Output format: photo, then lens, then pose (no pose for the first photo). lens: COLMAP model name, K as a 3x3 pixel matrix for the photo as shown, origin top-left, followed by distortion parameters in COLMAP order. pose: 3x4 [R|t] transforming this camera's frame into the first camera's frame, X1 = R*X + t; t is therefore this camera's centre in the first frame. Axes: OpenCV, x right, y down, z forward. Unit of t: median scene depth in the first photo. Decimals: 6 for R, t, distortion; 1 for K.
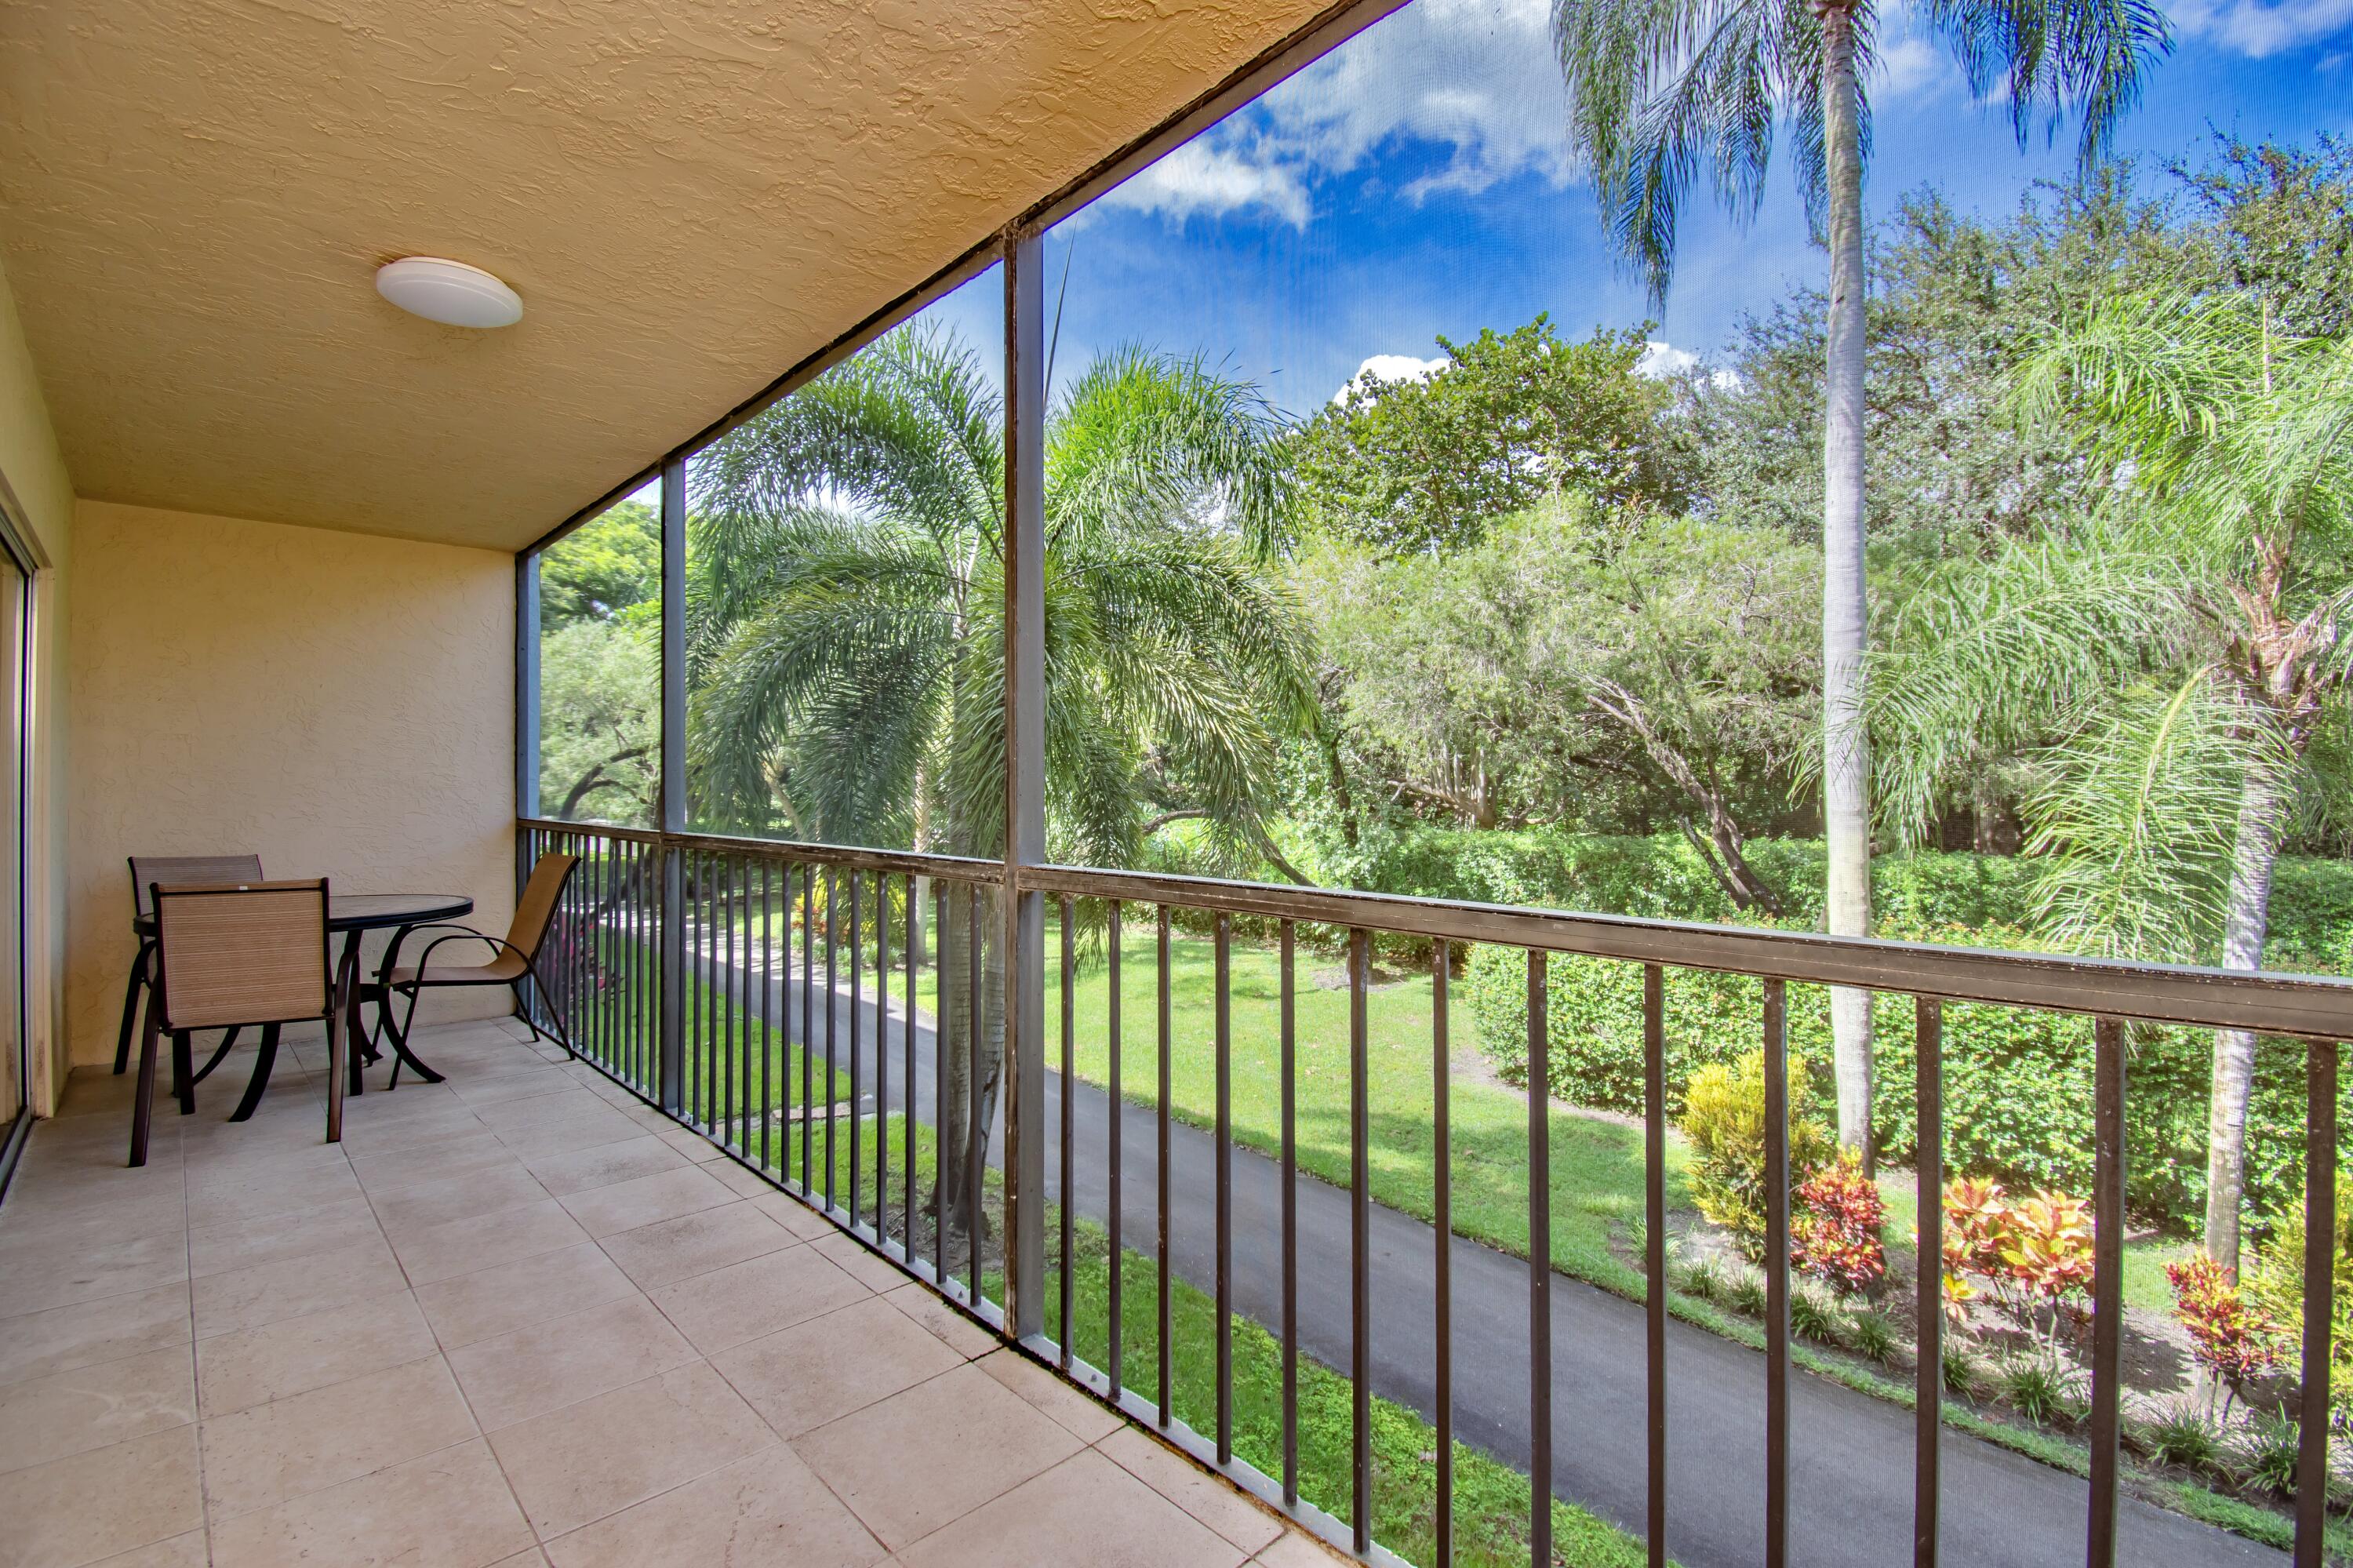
lens RADIAL K [[1047.3, 0, 1188.4], [0, 1047.3, 778.1], [0, 0, 1]] dist [0.002401, -0.017861]
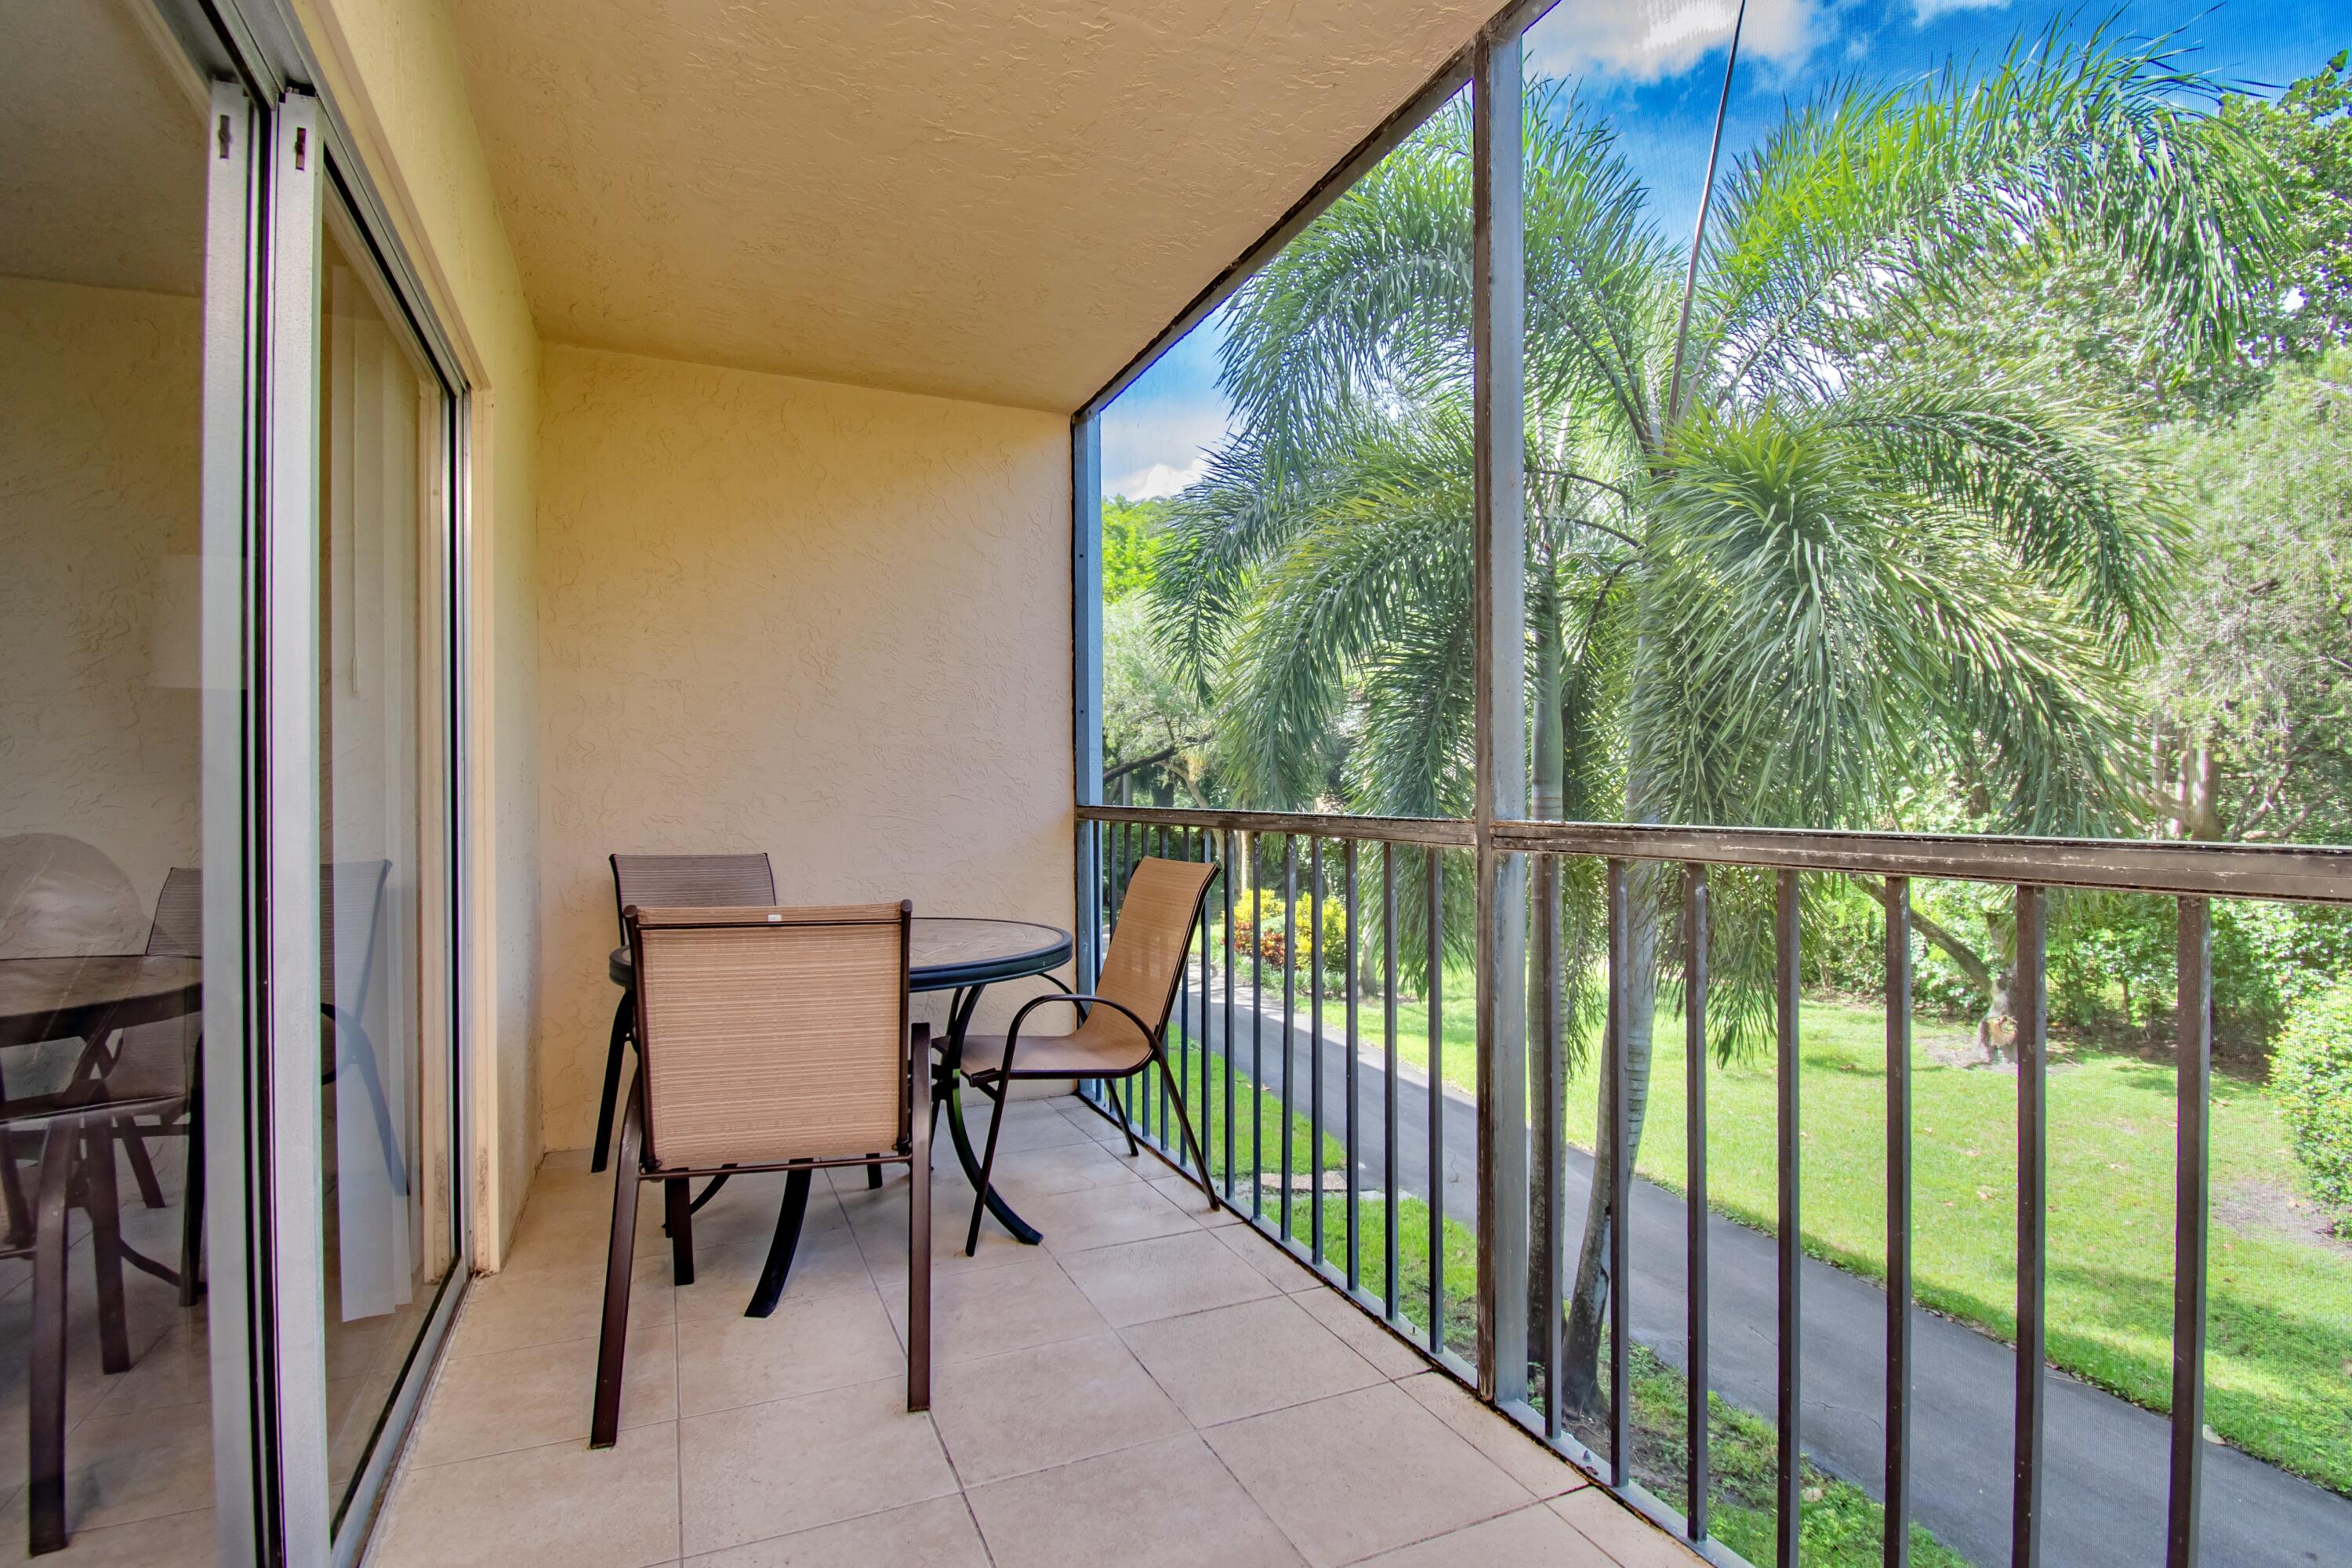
lens RADIAL K [[1132.8, 0, 1170.8], [0, 1132.8, 800.4], [0, 0, 1]] dist [-0.000606, -0.000738]
pose [[0.936268, -0.000003, -0.351288, -0.181567], [0.005234, 0.999889, 0.013944, 0.014165], [0.351249, -0.014894, 0.936164, 0.185789]]
